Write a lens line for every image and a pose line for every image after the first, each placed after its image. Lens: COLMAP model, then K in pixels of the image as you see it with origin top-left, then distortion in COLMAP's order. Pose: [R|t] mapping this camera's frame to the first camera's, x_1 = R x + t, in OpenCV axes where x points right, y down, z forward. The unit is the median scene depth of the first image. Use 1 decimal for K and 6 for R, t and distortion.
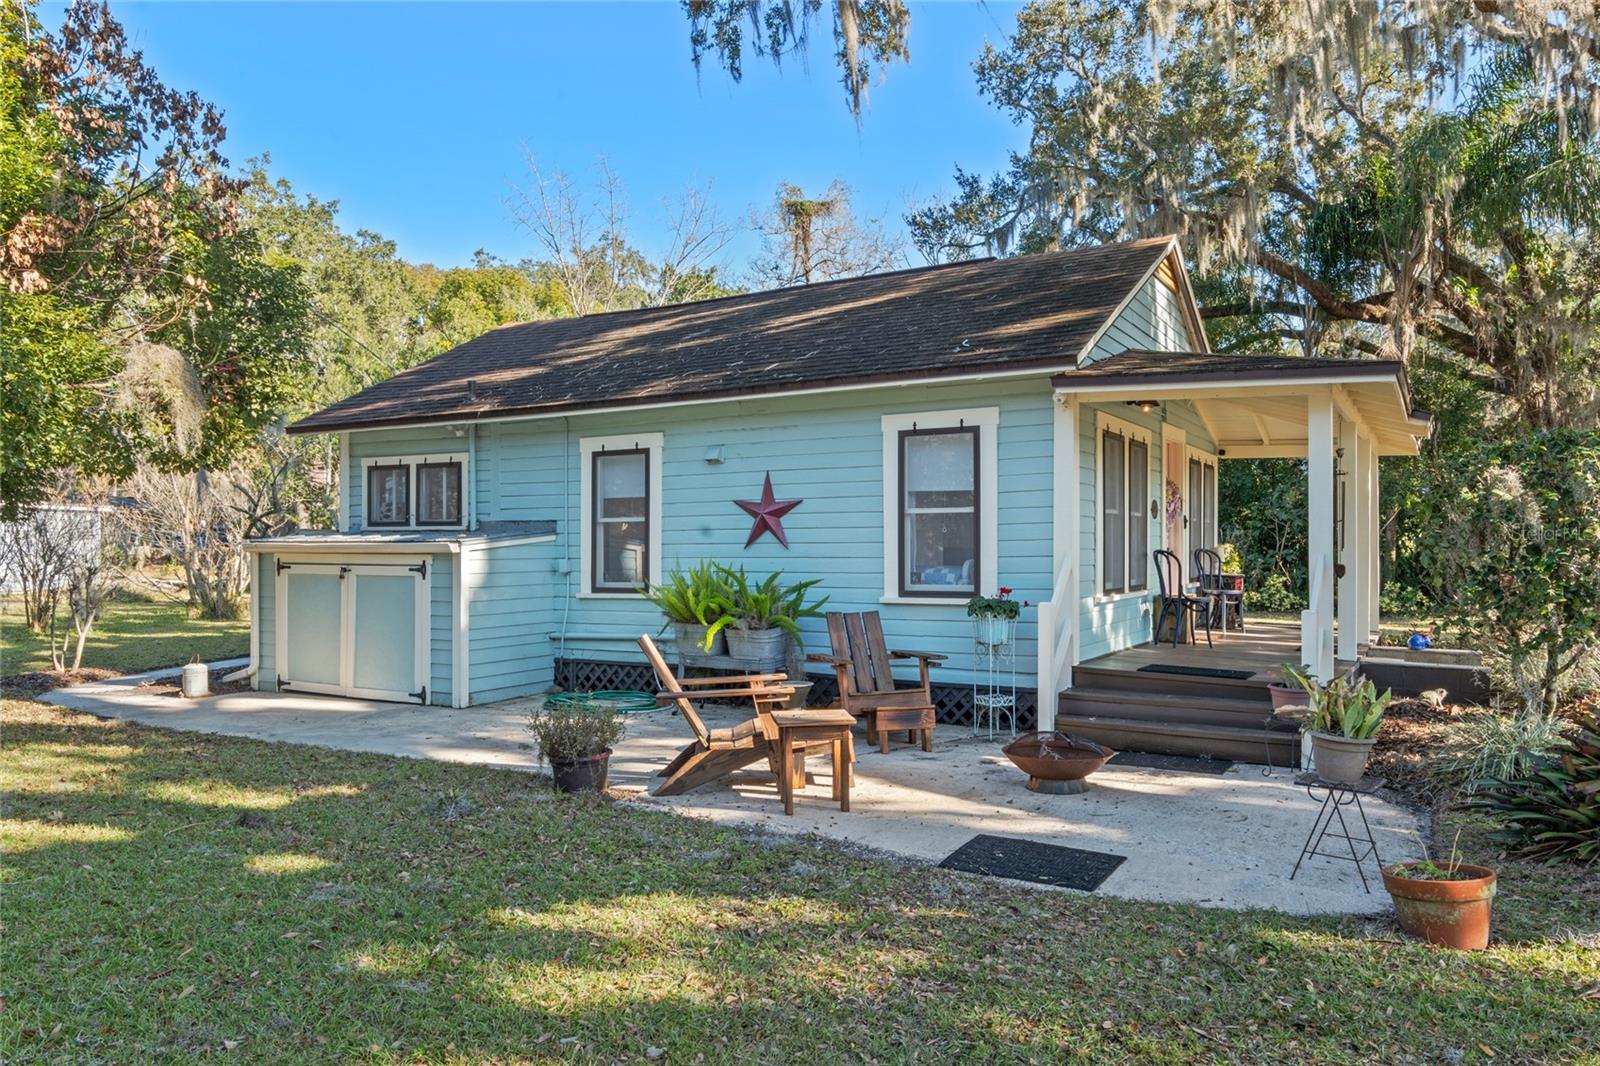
lens RADIAL K [[1129.4, 0, 807.7], [0, 1129.4, 546.6], [0, 0, 1]] dist [-0.009905, -0.000802]
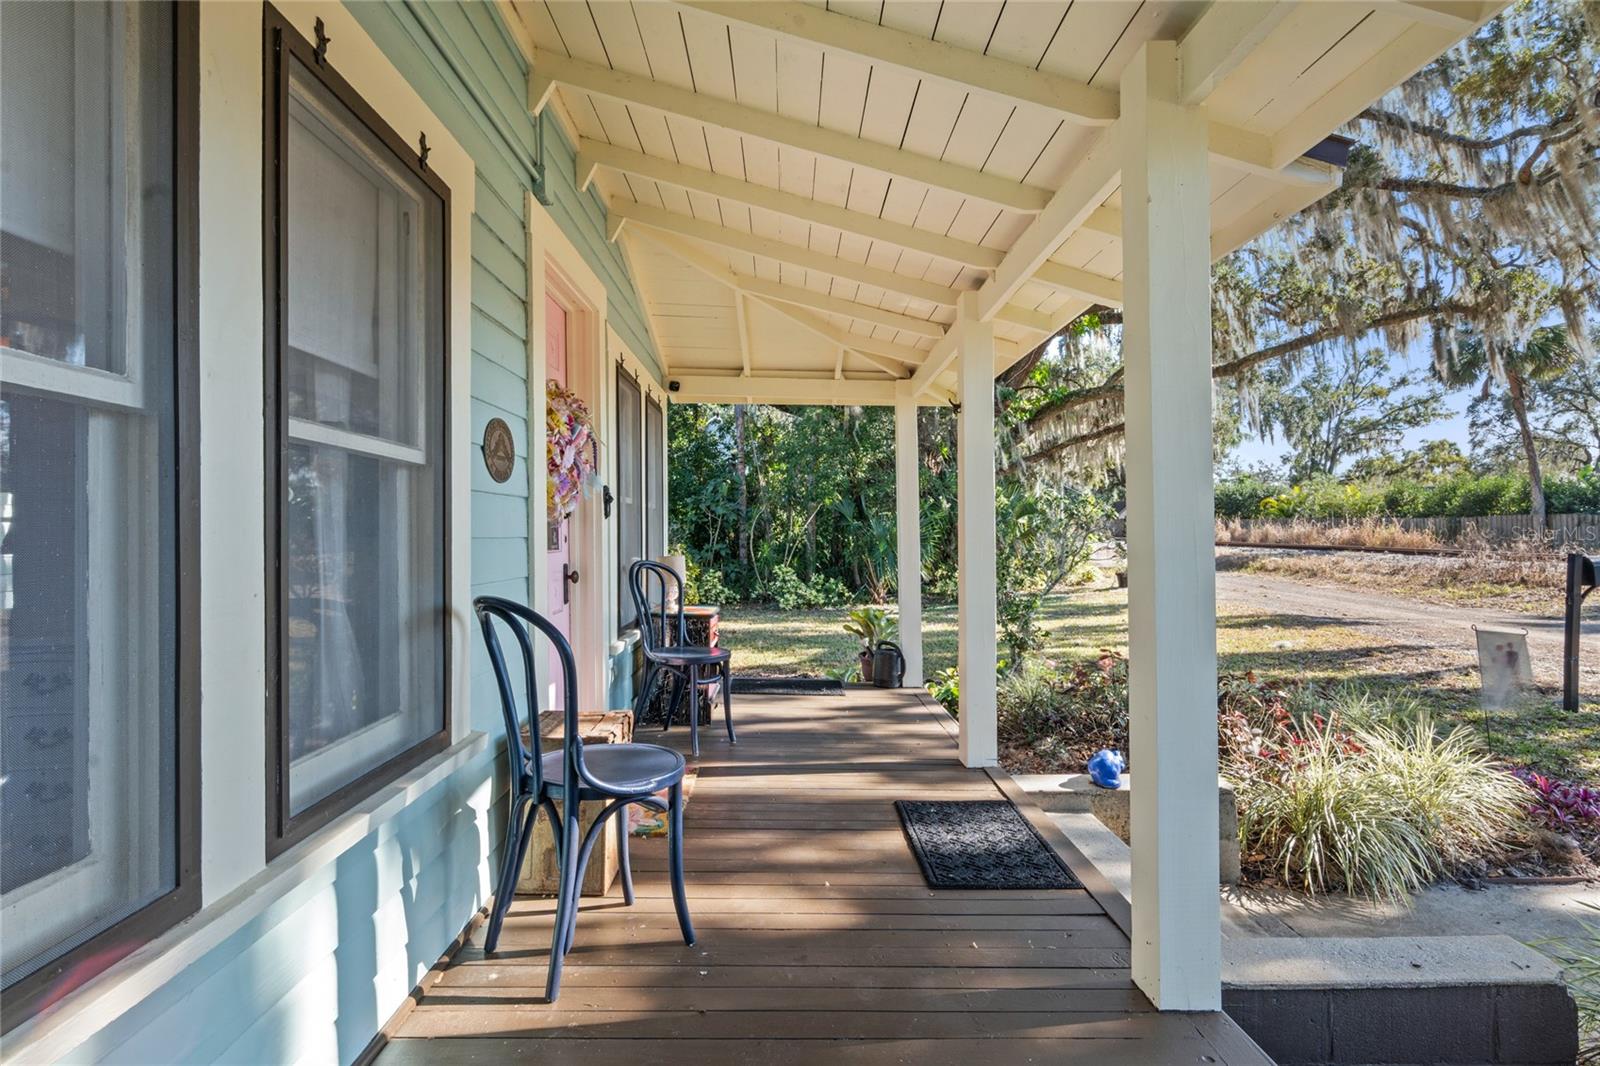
lens RADIAL K [[764.9, 0, 803.3], [0, 764.9, 536.7], [0, 0, 1]] dist [0.001500, 0.000134]
pose [[0.851277, -0.006838, 0.524672, 0.231270], [0.005786, 0.999977, 0.003644, -0.008852], [-0.524685, -0.000066, 0.851297, 0.672028]]
